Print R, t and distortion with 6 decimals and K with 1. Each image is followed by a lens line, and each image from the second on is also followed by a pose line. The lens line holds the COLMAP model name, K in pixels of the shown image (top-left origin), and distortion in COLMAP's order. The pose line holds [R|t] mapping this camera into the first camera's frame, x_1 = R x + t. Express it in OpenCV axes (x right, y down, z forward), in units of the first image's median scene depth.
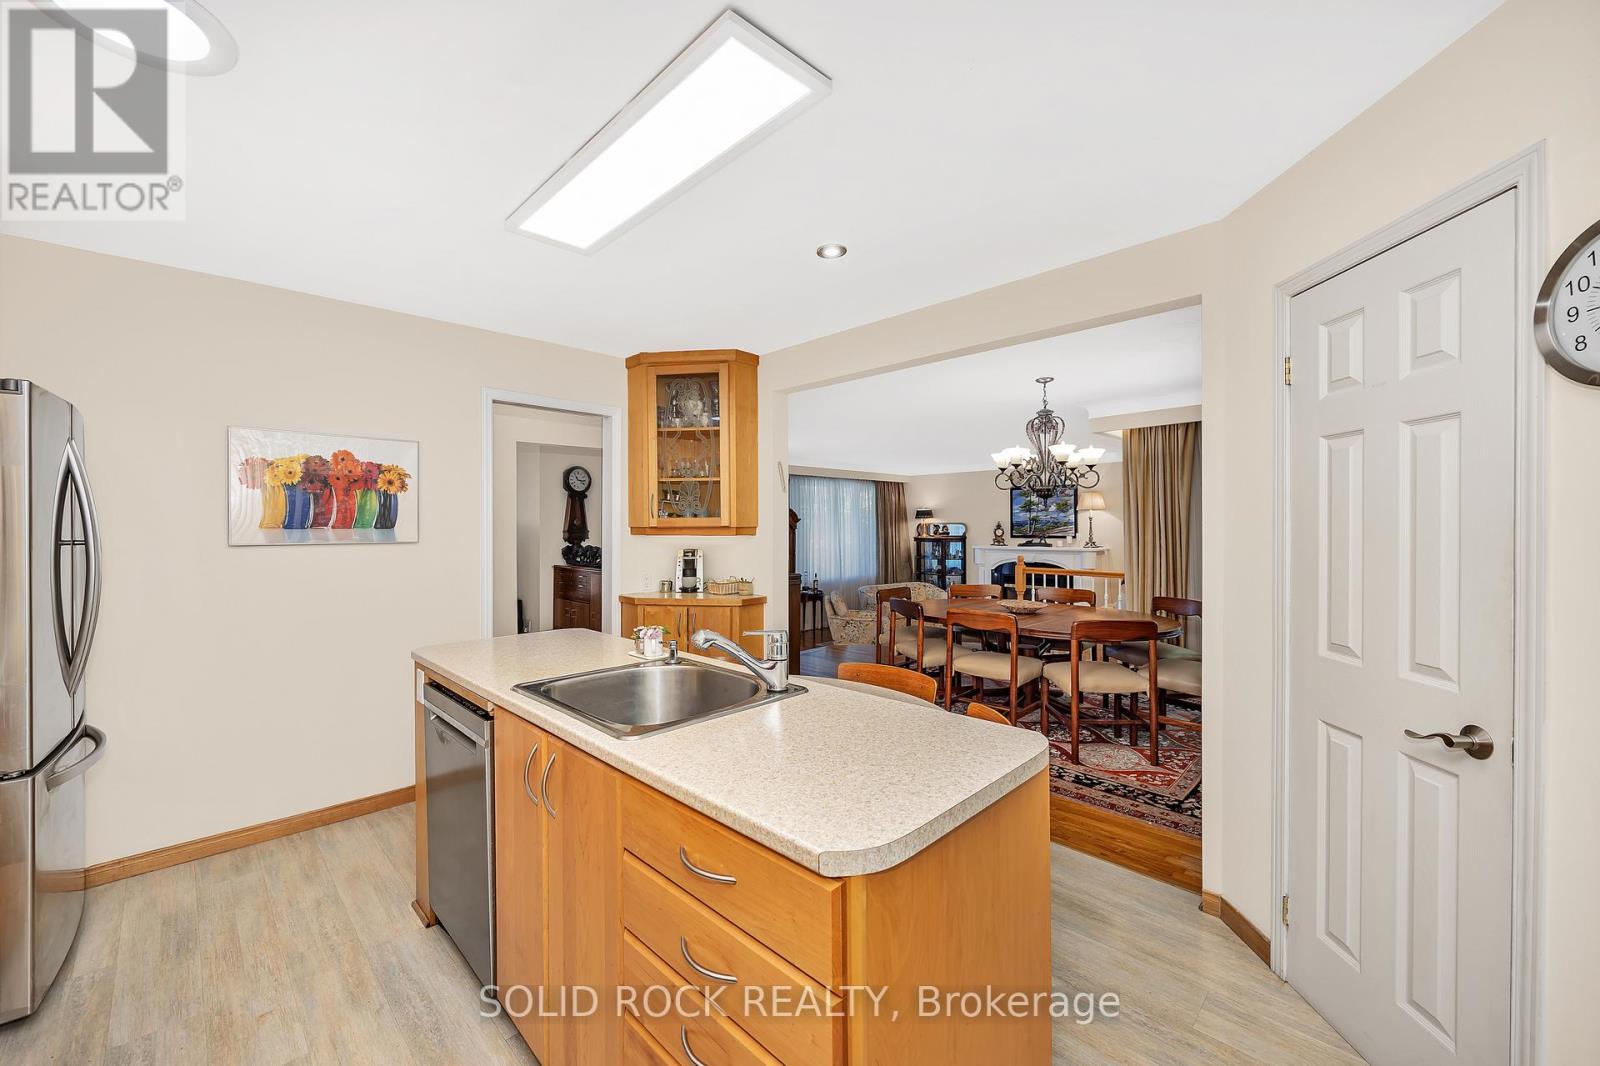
lens RADIAL K [[627.5, 0, 789.9], [0, 627.5, 529.1], [0, 0, 1]] dist [-0.002445, 0.000492]
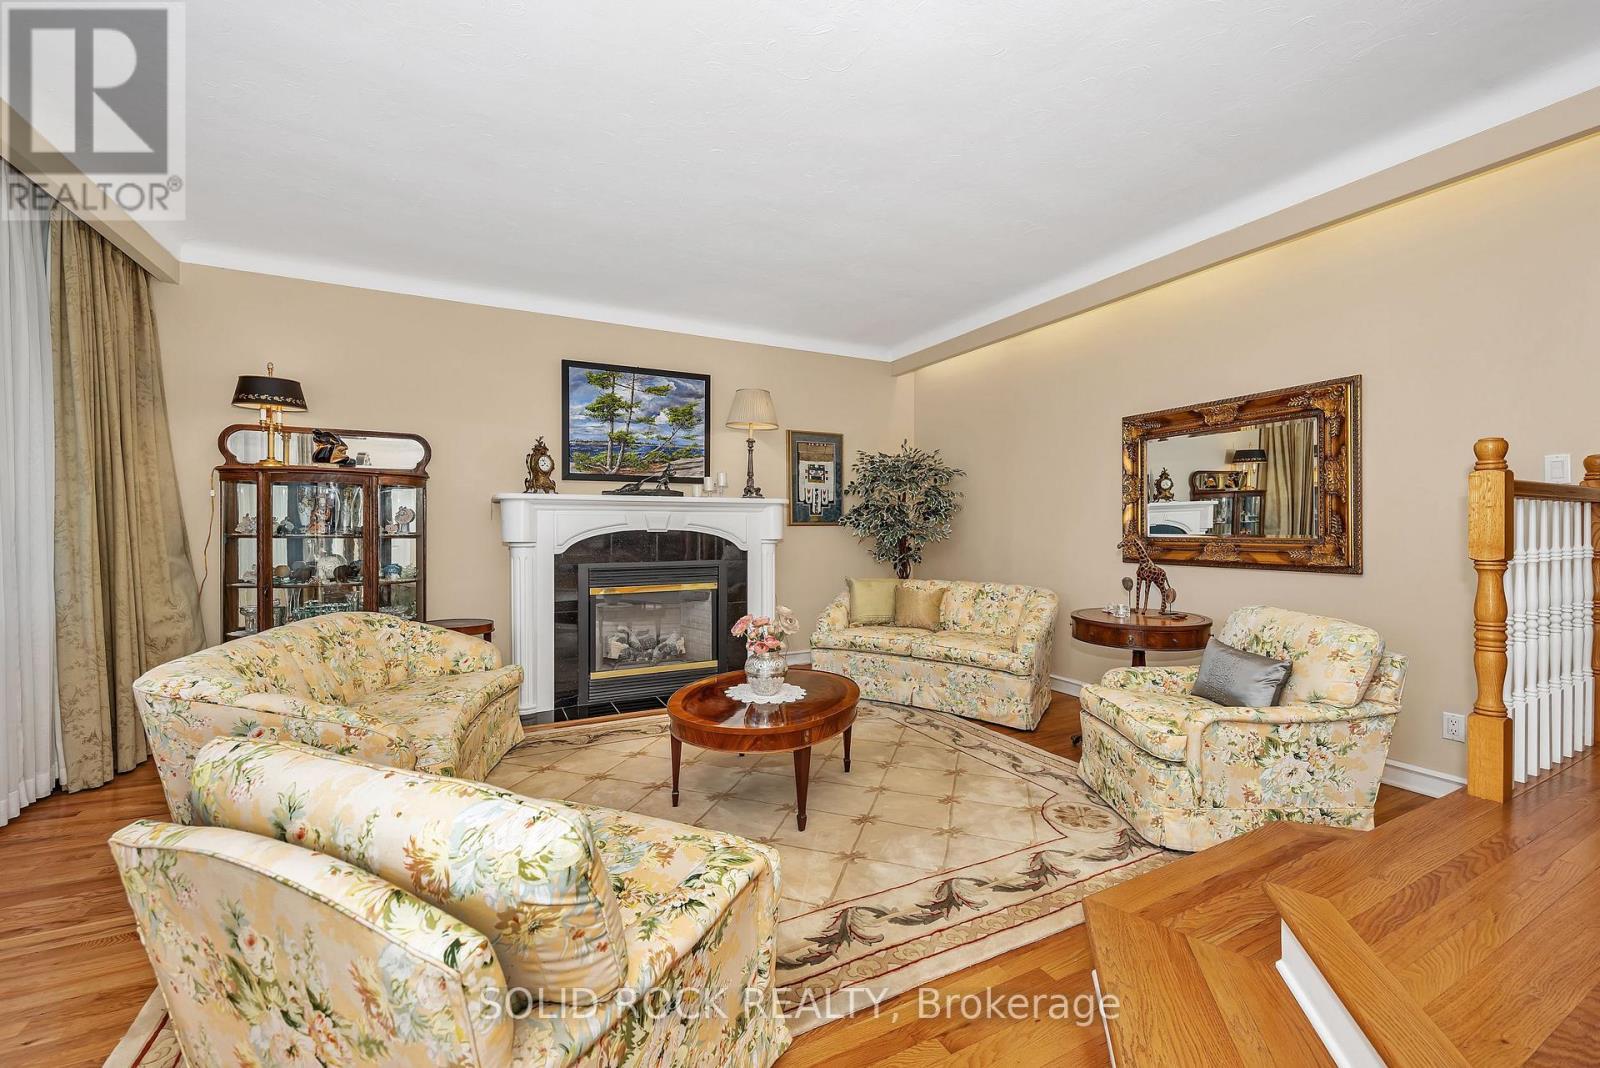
lens RADIAL K [[627.5, 0, 788.3], [0, 627.5, 536.0], [0, 0, 1]] dist [-0.002445, 0.000492]
pose [[0.295034, -0.006019, 0.955468, -0.002294], [0.004602, 0.999978, 0.004879, 0.051040], [-0.955476, 0.002958, 0.295055, 0.745582]]
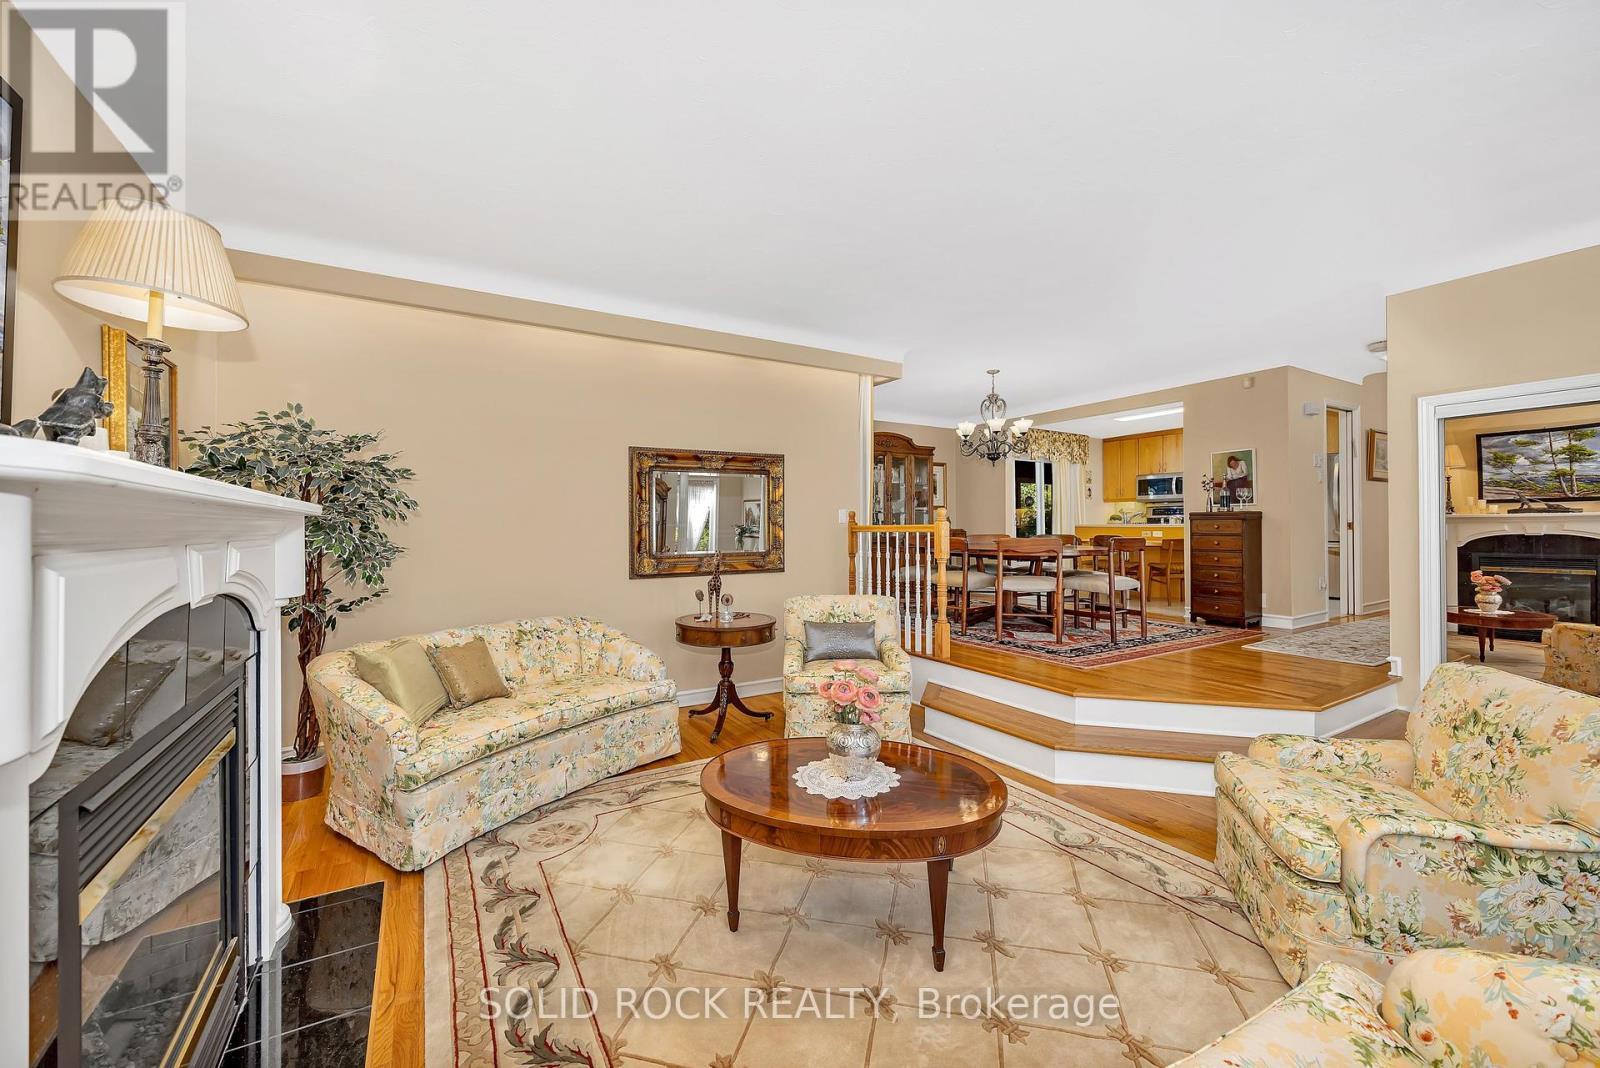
lens RADIAL K [[627.5, 0, 799.5], [0, 627.5, 524.5], [0, 0, 1]] dist [-0.002445, 0.000492]
pose [[-0.975869, 0.008371, 0.218198, 0.221849], [0.008684, 0.999962, 0.000476, 0.034668], [-0.218186, 0.002360, -0.975904, 1.044791]]
